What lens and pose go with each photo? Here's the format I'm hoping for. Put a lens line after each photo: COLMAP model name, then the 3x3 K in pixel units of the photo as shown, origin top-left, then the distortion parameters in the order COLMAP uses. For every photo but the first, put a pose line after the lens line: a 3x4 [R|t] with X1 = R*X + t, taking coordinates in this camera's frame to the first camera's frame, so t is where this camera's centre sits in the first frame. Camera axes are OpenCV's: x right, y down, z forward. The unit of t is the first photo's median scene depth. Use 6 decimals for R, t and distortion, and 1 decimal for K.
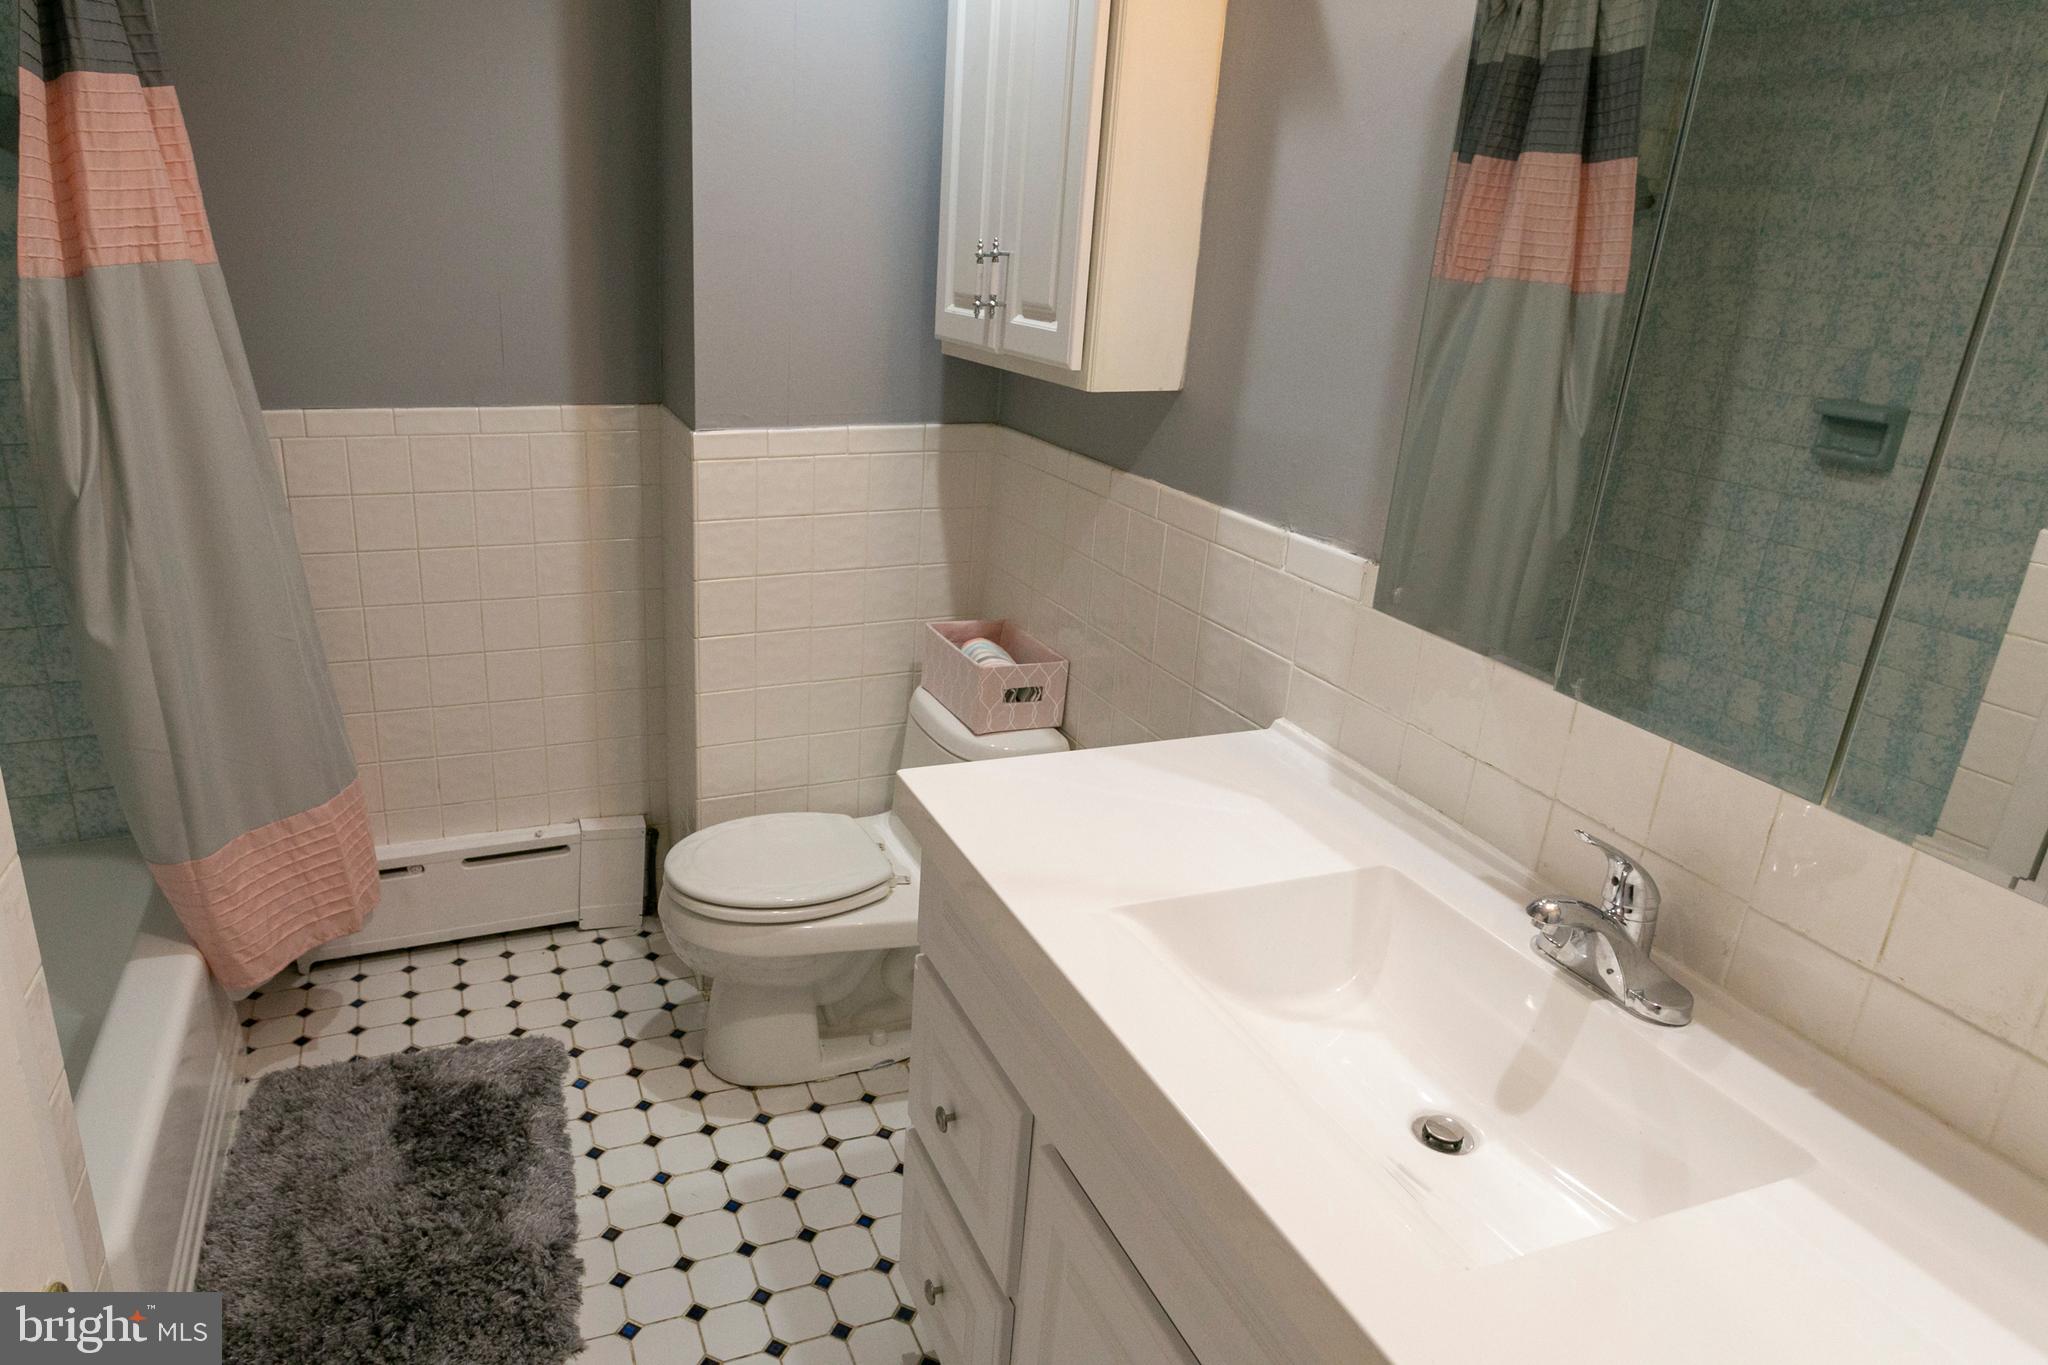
lens RADIAL K [[1320.7, 0, 1024.0], [0, 1320.7, 682.5], [0, 0, 1]] dist [-0.028848, 0.021747]
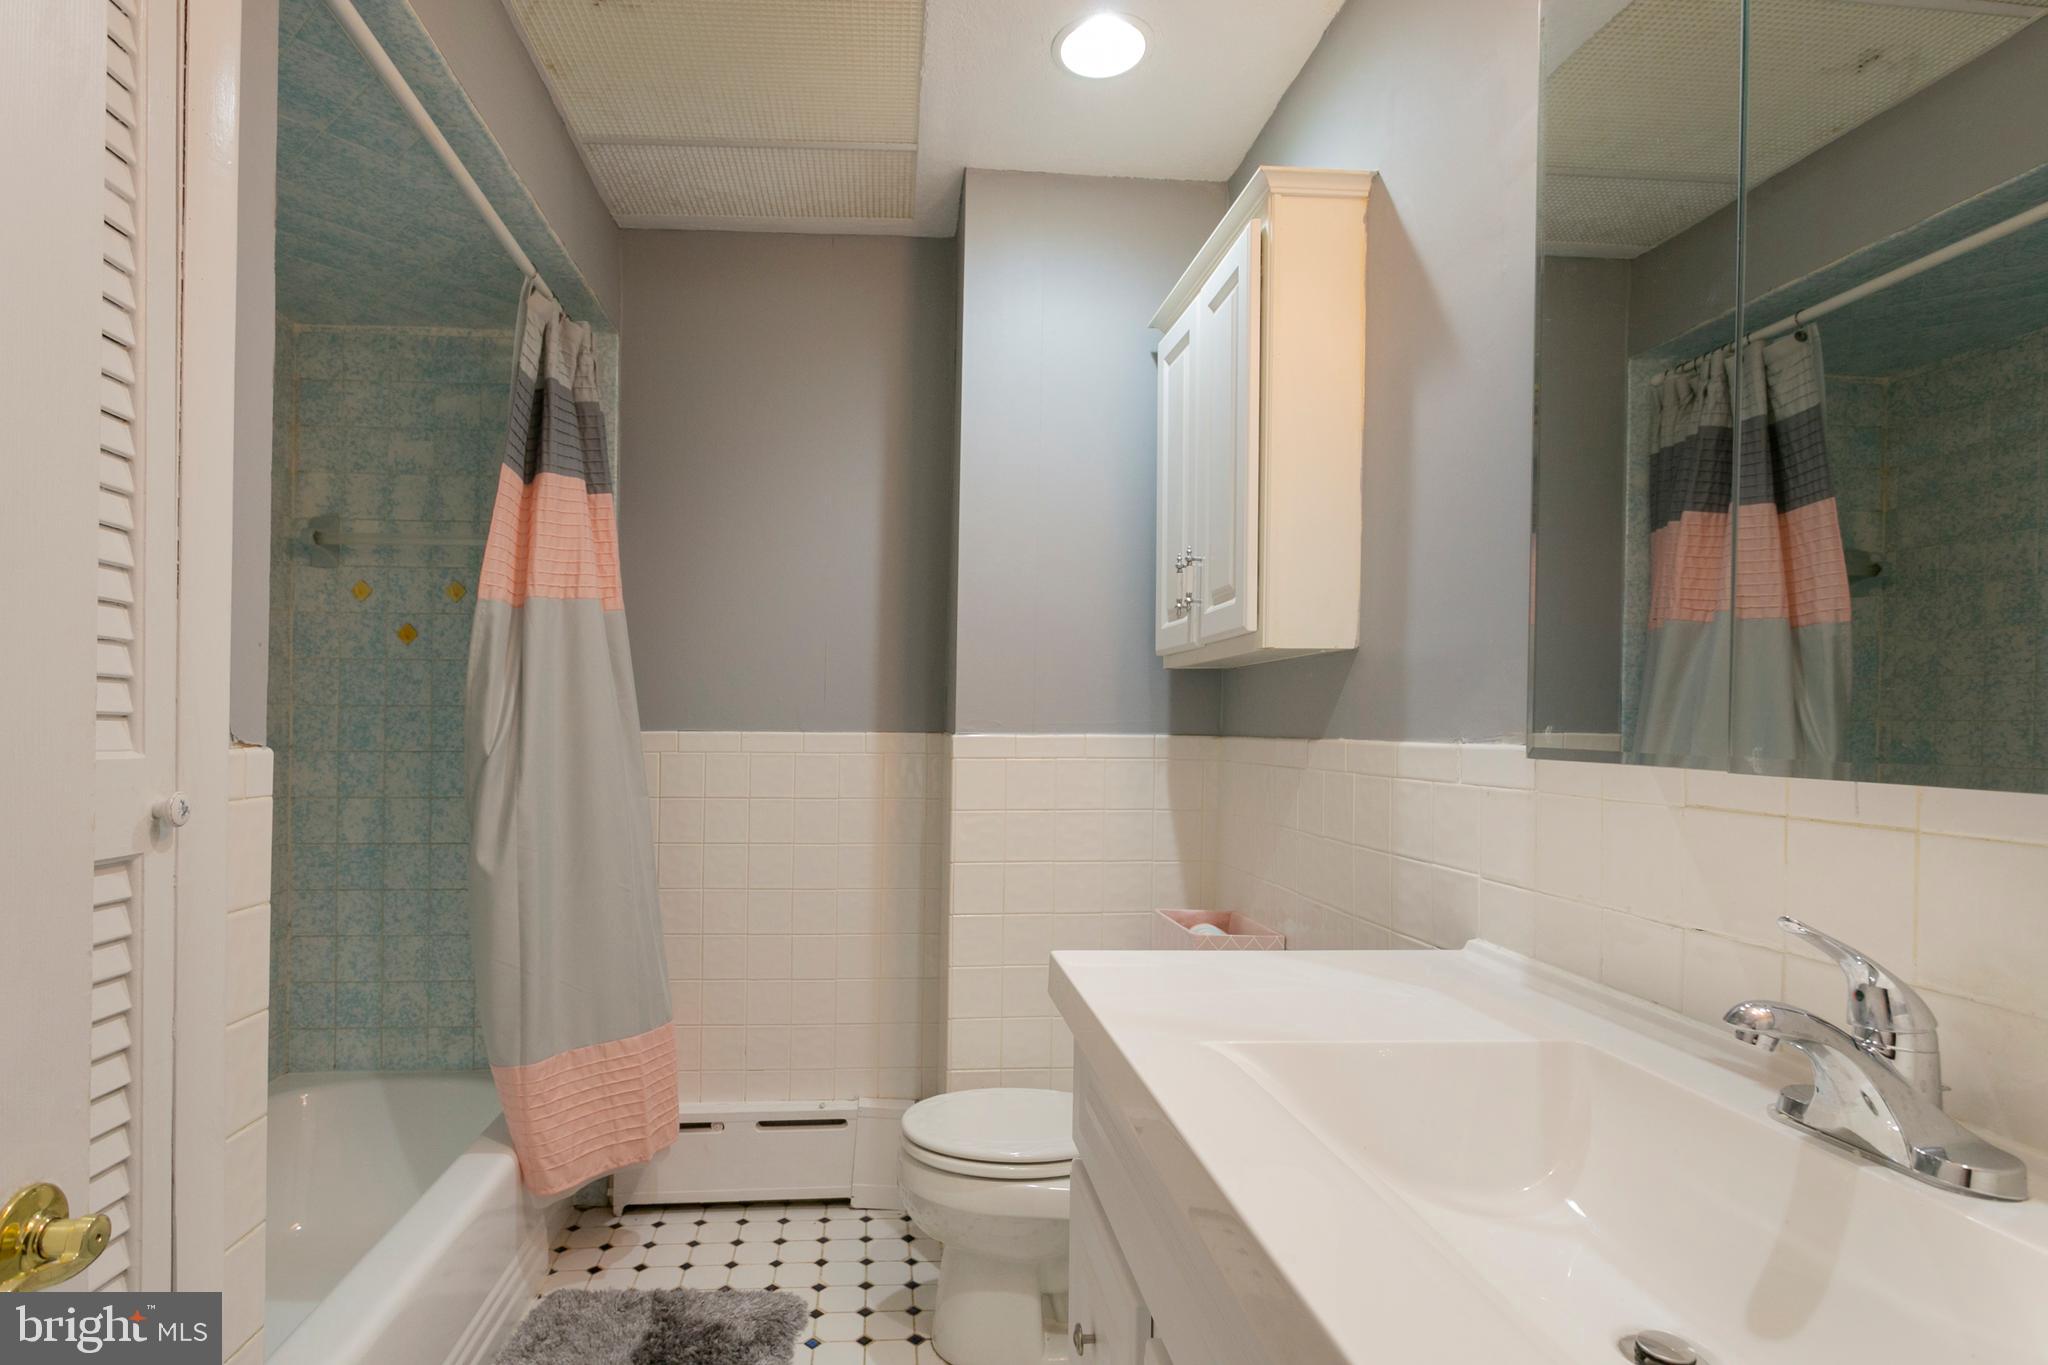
lens RADIAL K [[1070.0, 0, 1023.4], [0, 1070.0, 742.2], [0, 0, 1]] dist [-0.004395, -0.001465]
pose [[0.949843, -0.054604, -0.307924, 0.105789], [-0.060027, 0.934496, -0.350876, 0.148542], [0.306913, 0.351760, 0.884347, 0.140969]]
